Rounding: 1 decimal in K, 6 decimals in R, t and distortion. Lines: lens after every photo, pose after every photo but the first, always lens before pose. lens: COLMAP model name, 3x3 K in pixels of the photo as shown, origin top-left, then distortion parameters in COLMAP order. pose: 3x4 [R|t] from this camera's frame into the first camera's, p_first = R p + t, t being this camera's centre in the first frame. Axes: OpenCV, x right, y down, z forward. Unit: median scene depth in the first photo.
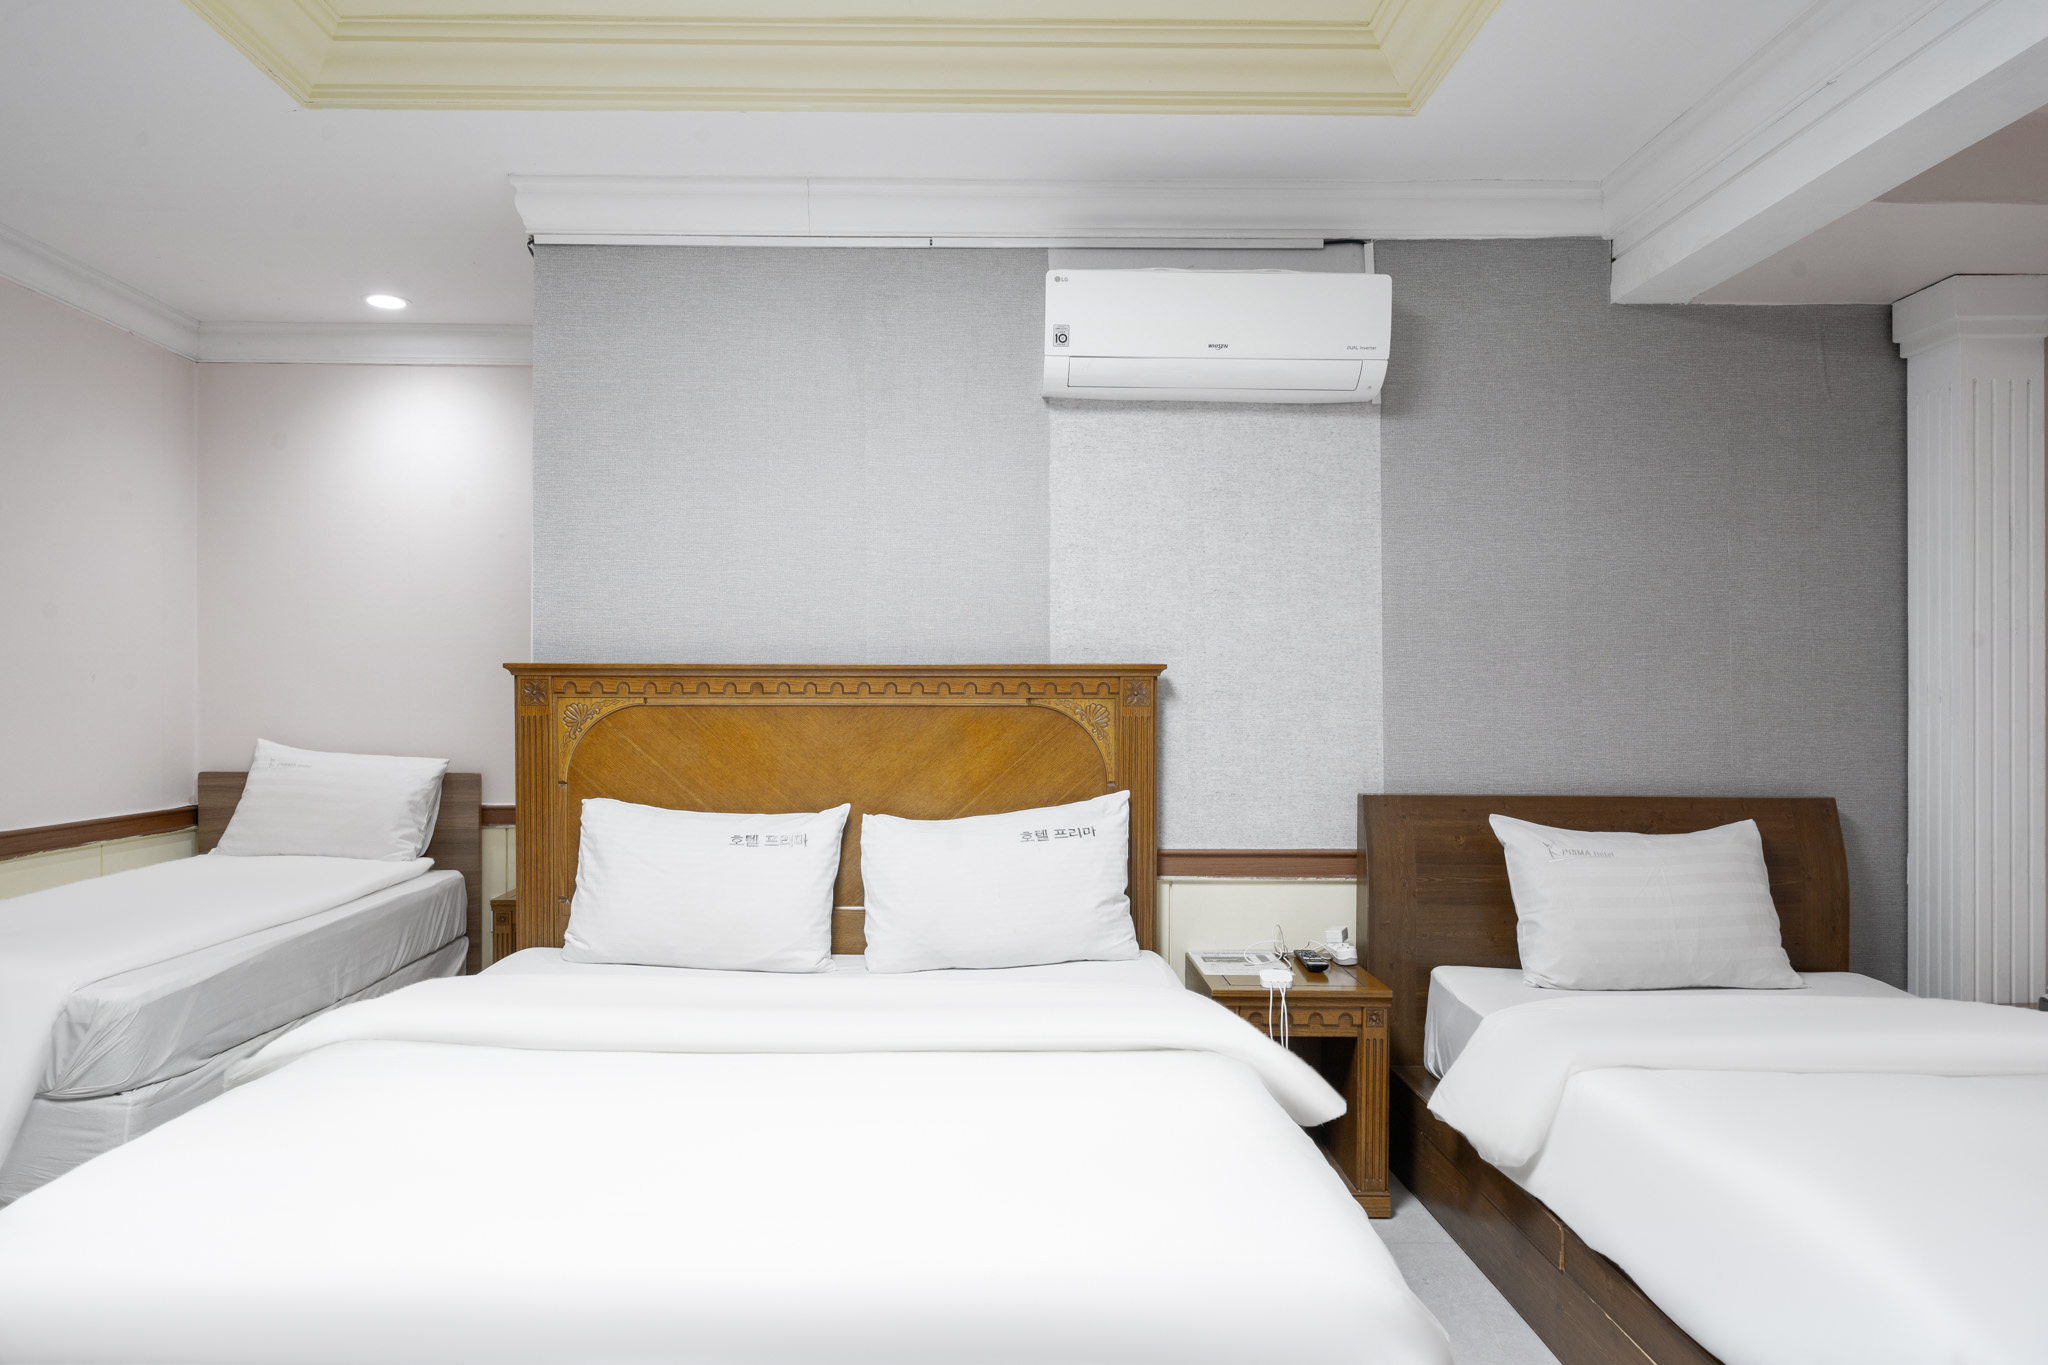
lens RADIAL K [[1395.2, 0, 1018.7], [0, 1395.2, 685.7], [0, 0, 1]] dist [0.002374, -0.001257]
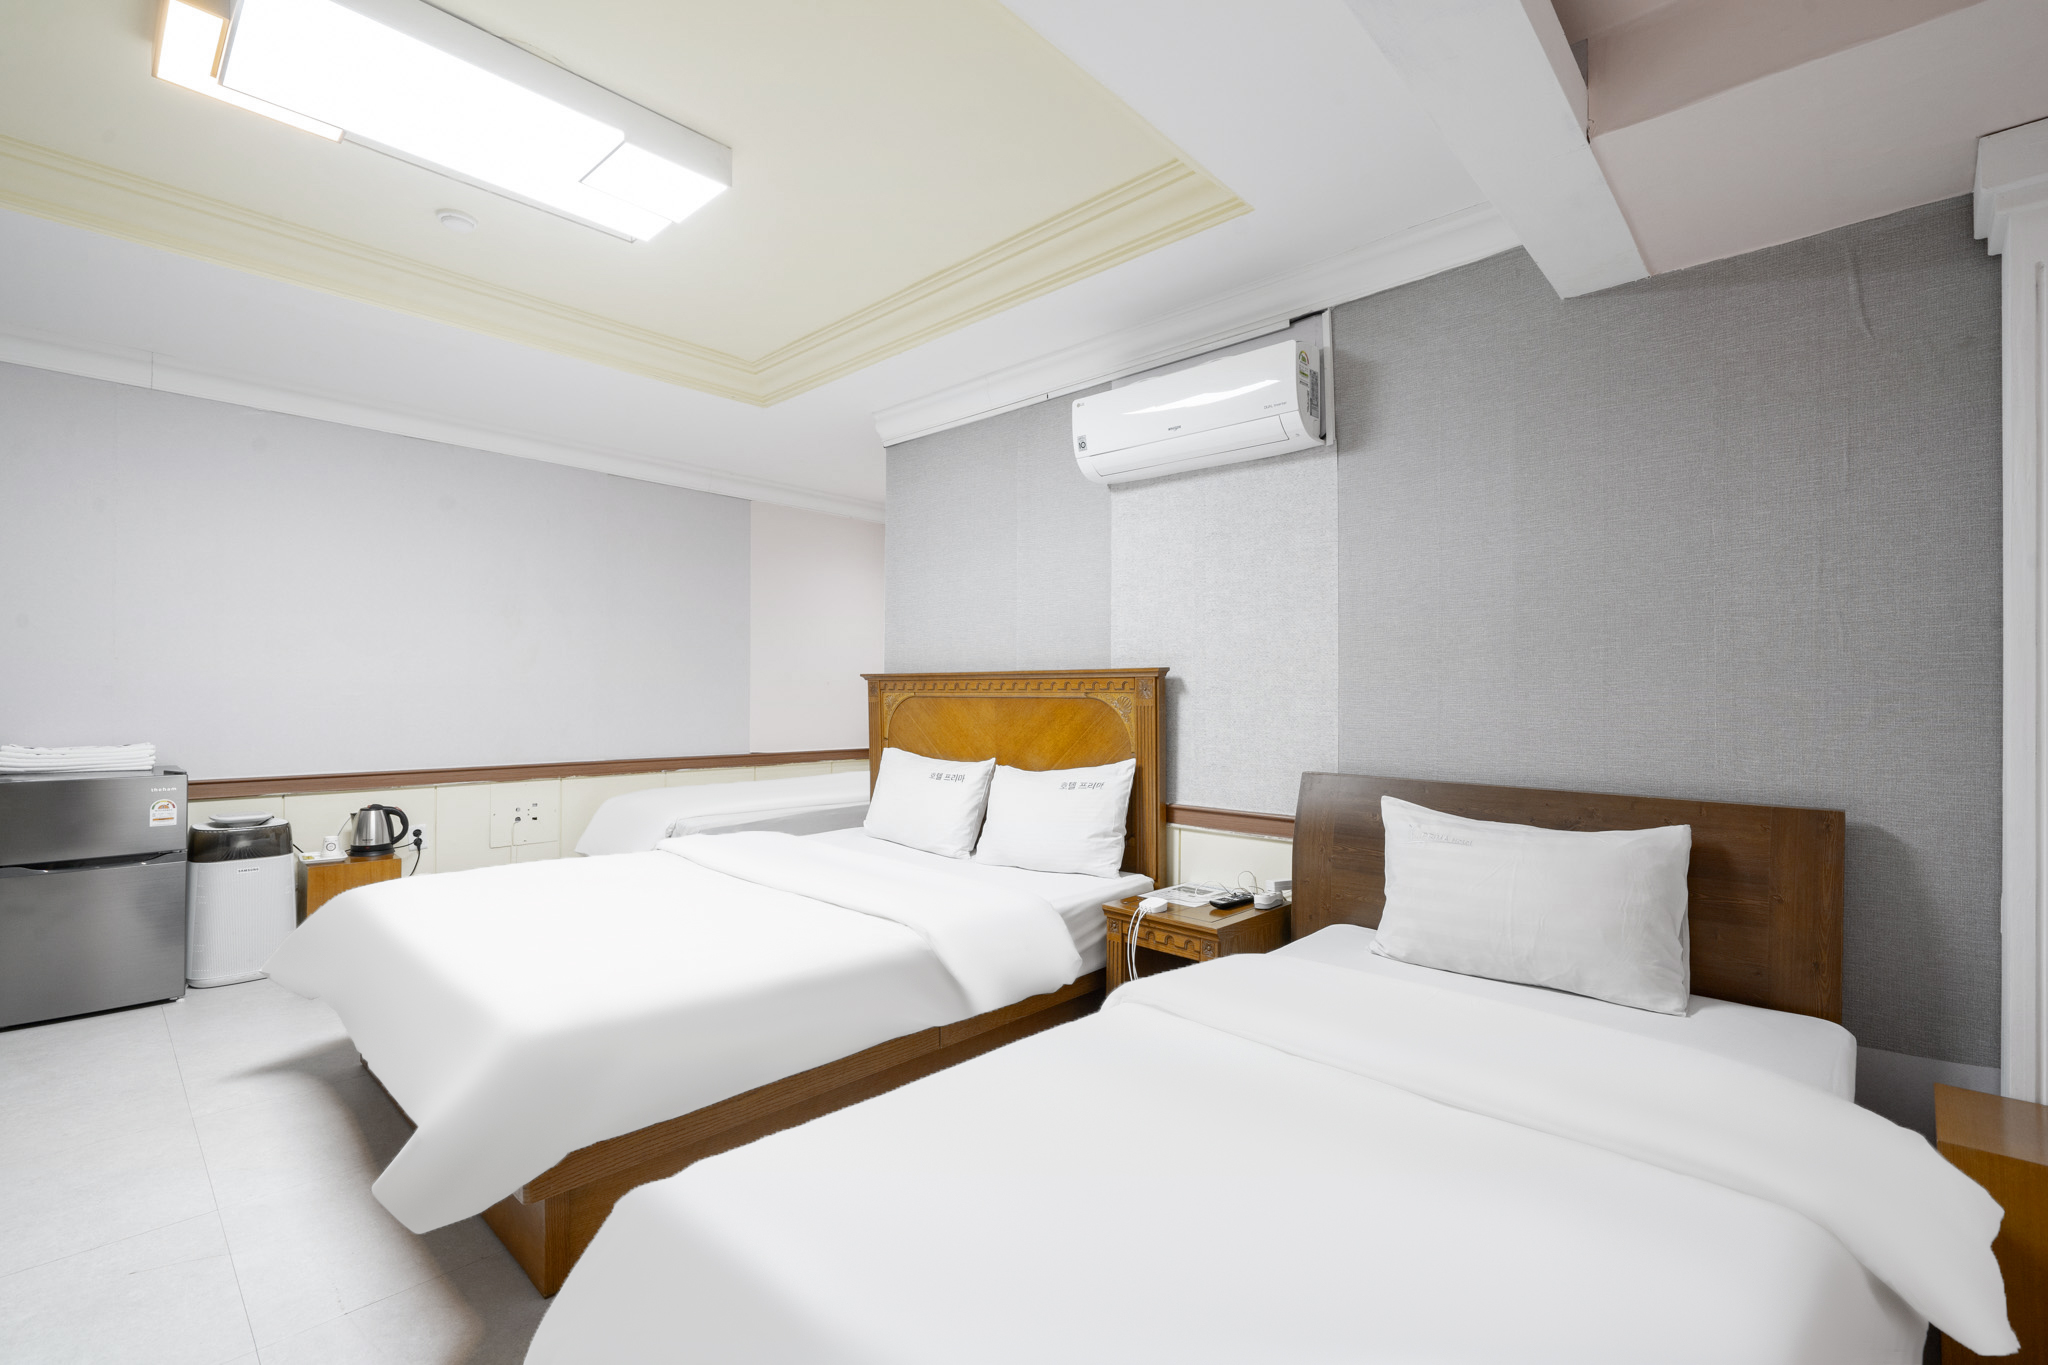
lens RADIAL K [[906.0, 0, 1013.9], [0, 906.0, 687.3], [0, 0, 1]] dist [-0.000504, 0.000392]
pose [[0.711608, -0.004253, -0.702564, 0.611004], [0.003595, 0.999991, -0.002413, 0.005404], [0.702568, -0.000808, 0.711616, 0.263088]]
